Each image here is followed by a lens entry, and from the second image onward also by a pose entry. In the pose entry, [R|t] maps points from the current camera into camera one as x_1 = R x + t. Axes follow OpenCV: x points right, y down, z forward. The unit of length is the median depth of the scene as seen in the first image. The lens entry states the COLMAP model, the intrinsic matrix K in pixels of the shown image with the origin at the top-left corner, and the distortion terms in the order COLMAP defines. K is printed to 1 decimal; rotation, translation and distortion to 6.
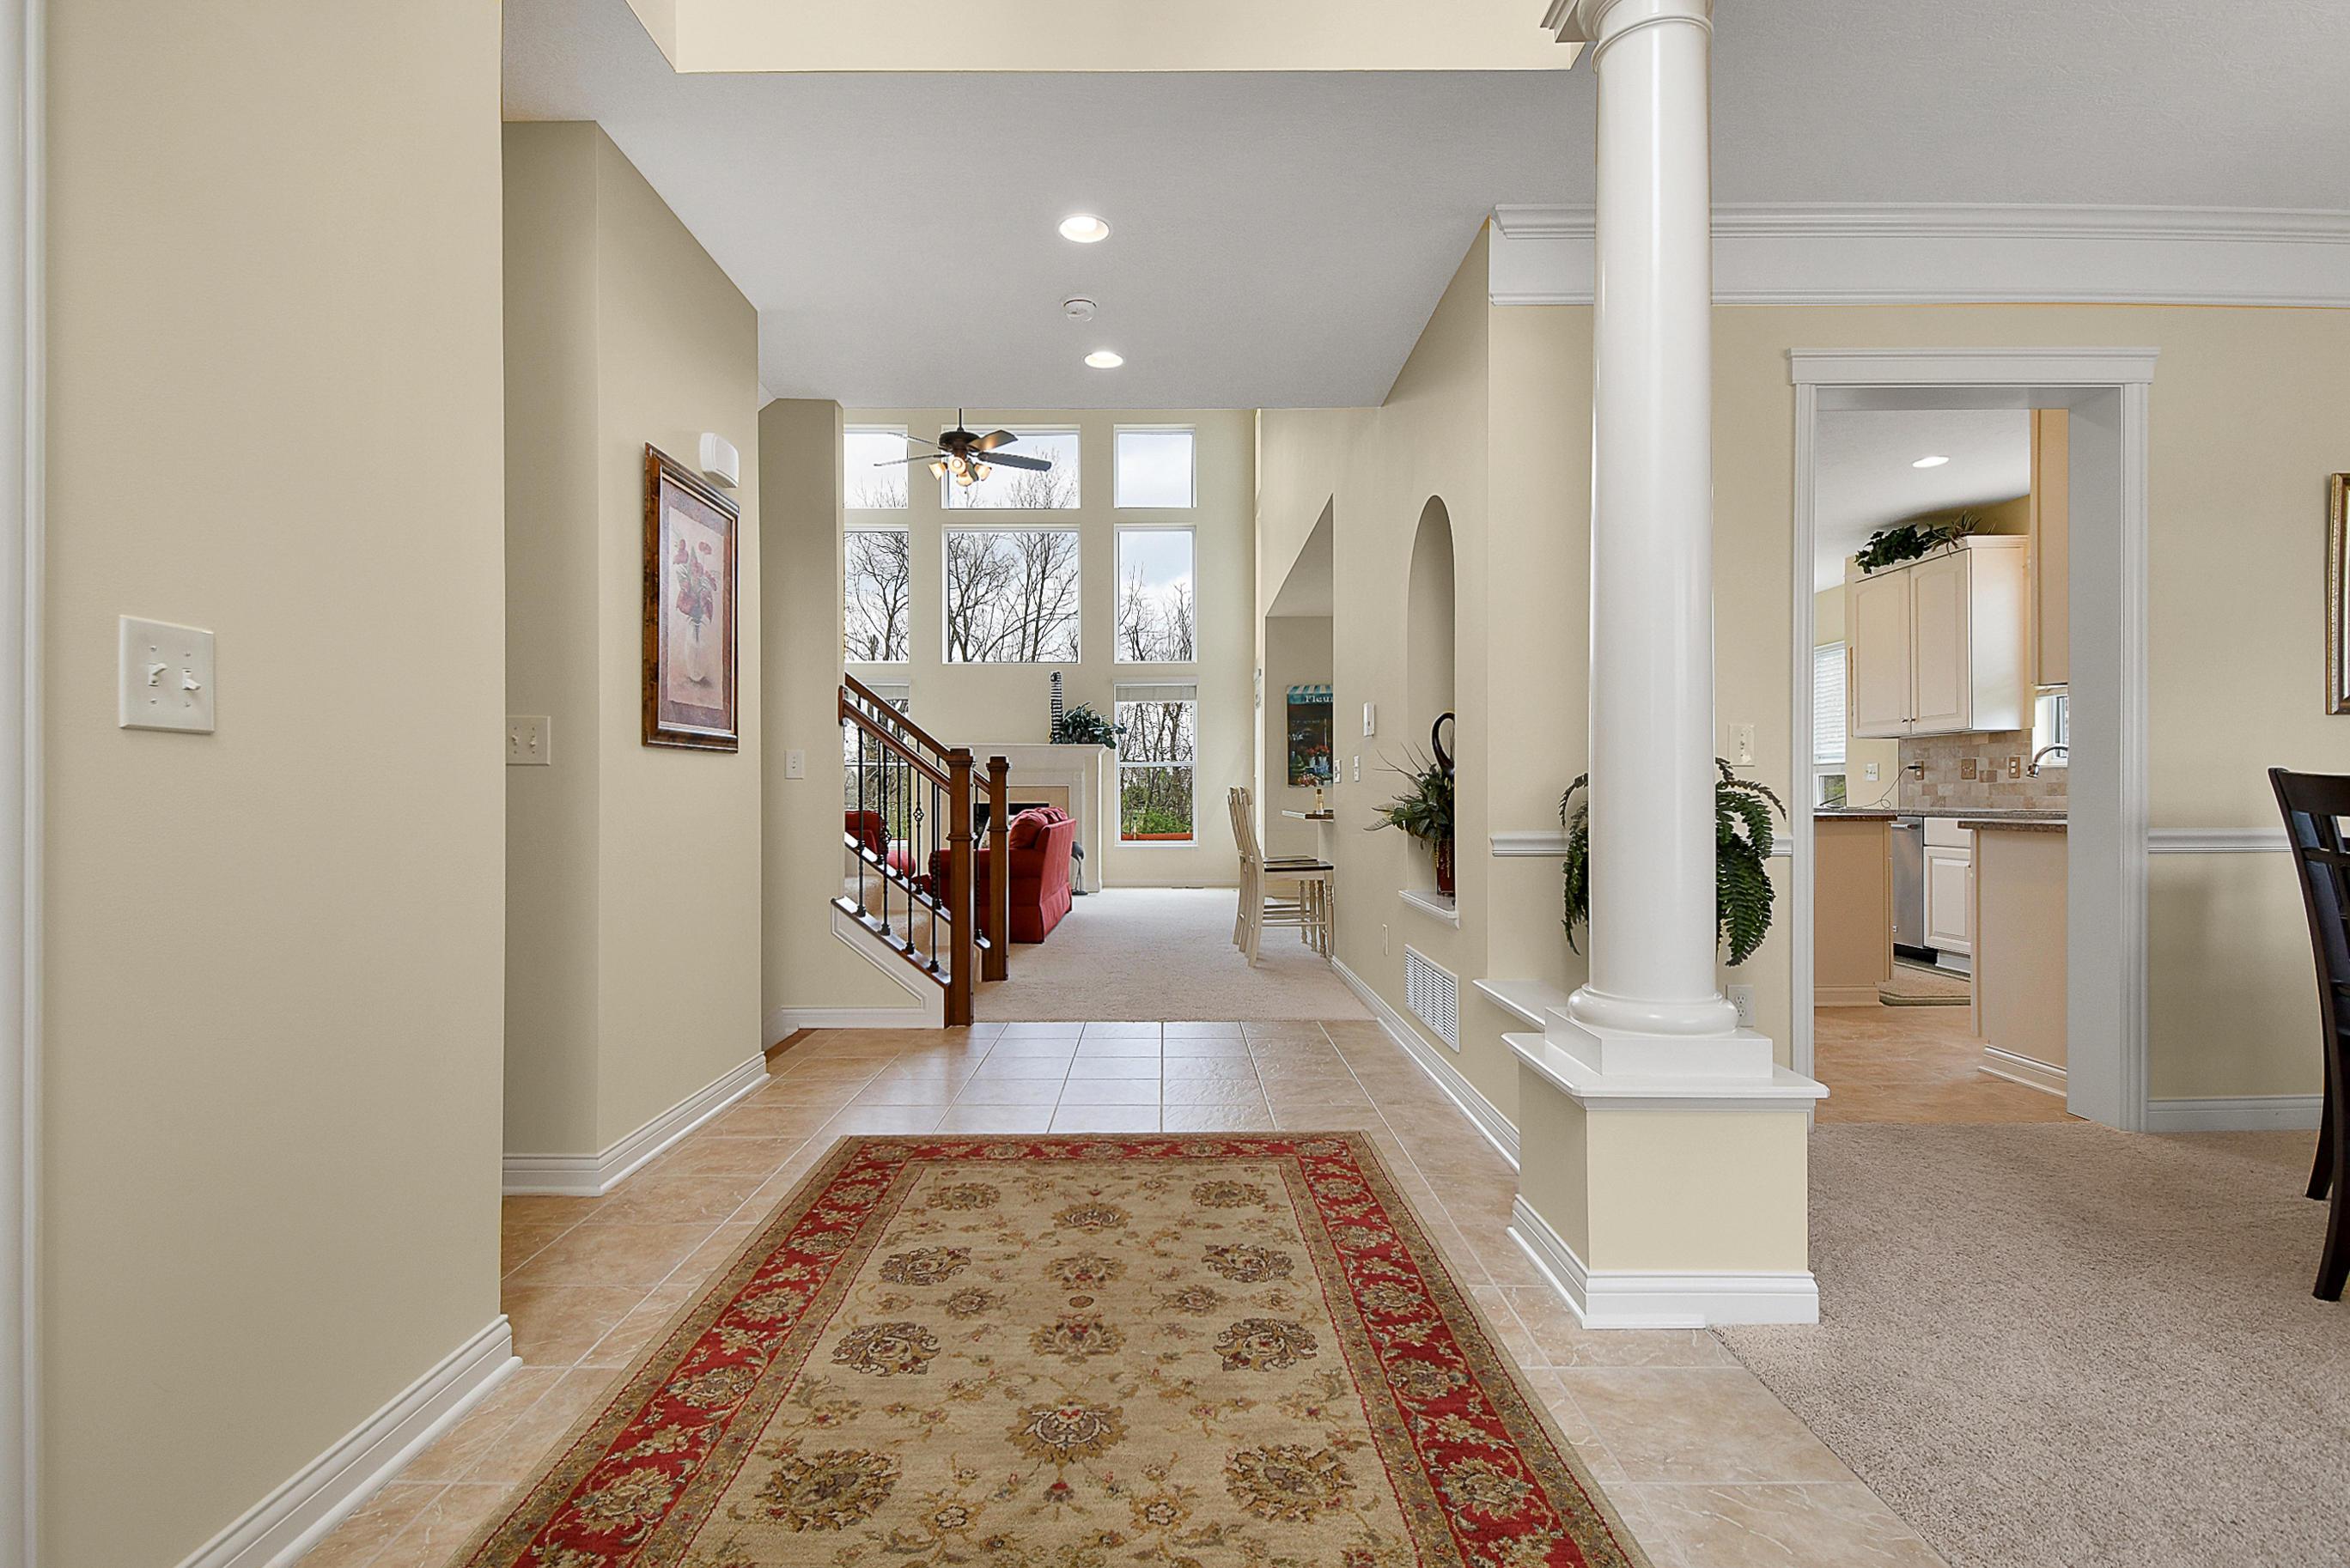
lens RADIAL K [[1157.5, 0, 1174.6], [0, 1157.5, 790.3], [0, 0, 1]] dist [-0.002579, -0.001788]
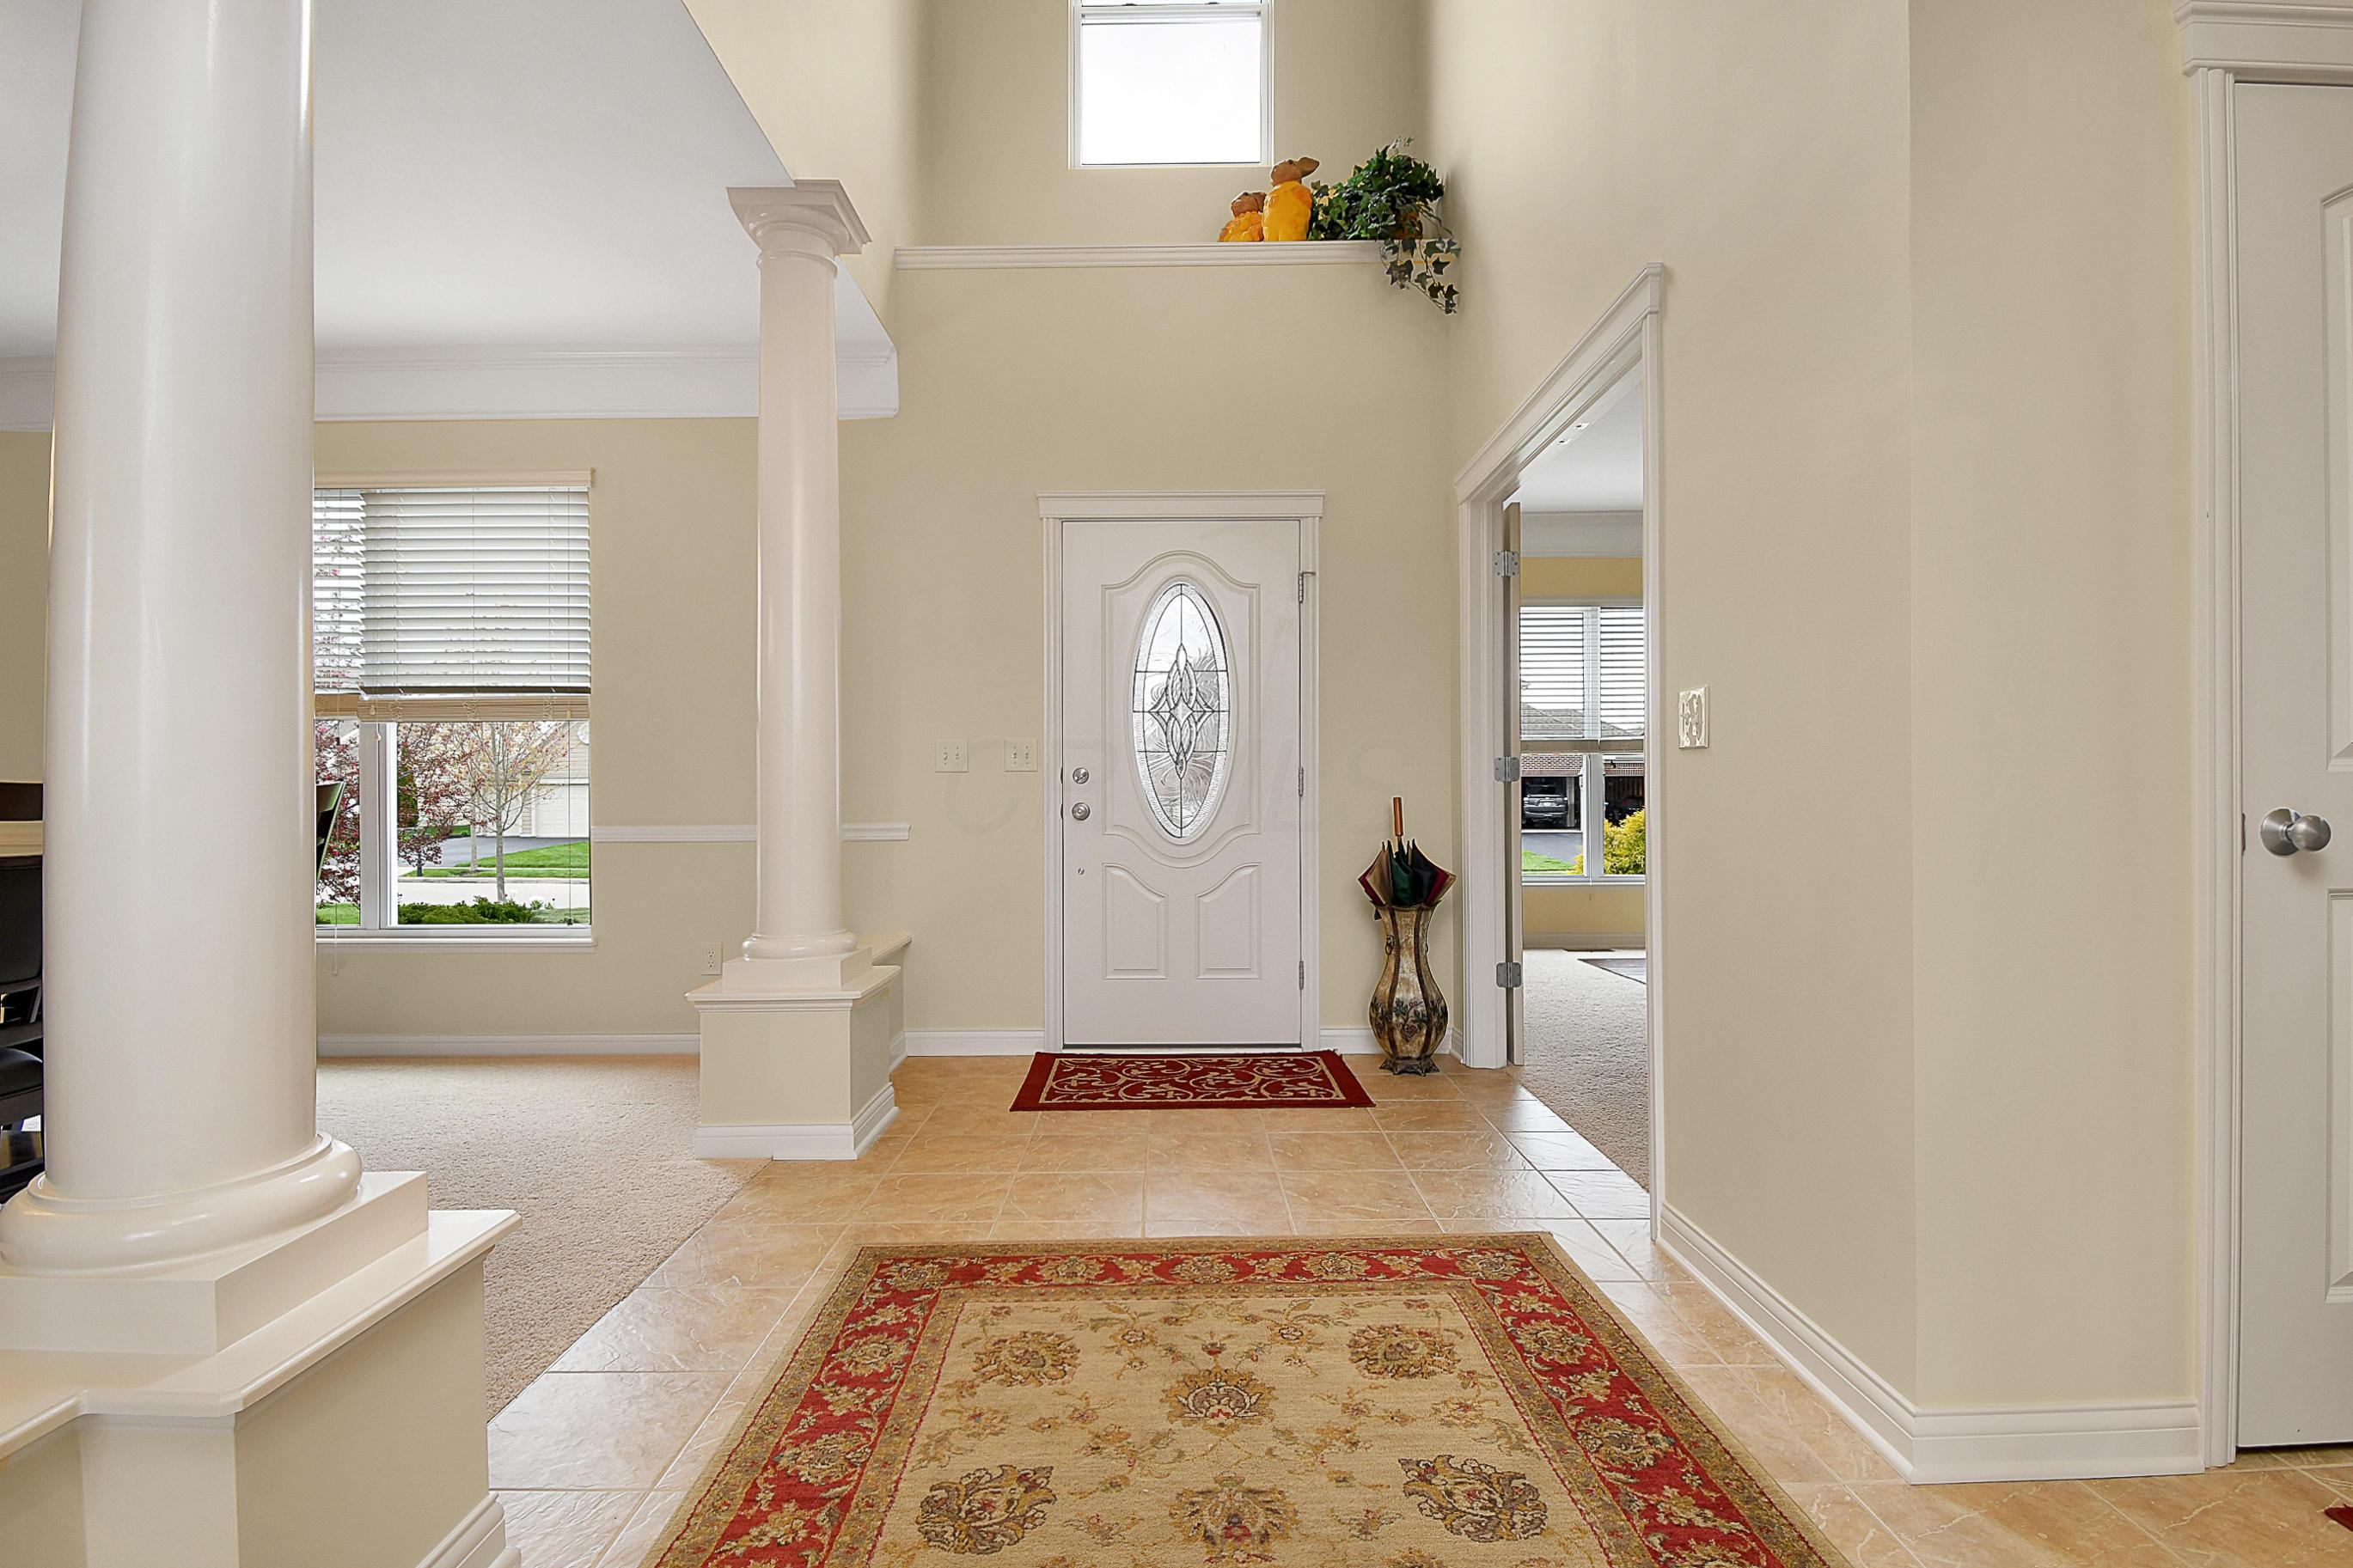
lens RADIAL K [[1159.0, 0, 1178.8], [0, 1159.0, 794.1], [0, 0, 1]] dist [-0.002579, -0.001788]
pose [[-0.999944, 0.010018, 0.003311, -0.062309], [0.009989, 0.999912, -0.008701, 0.015036], [-0.003398, -0.008667, -0.999957, 1.969761]]
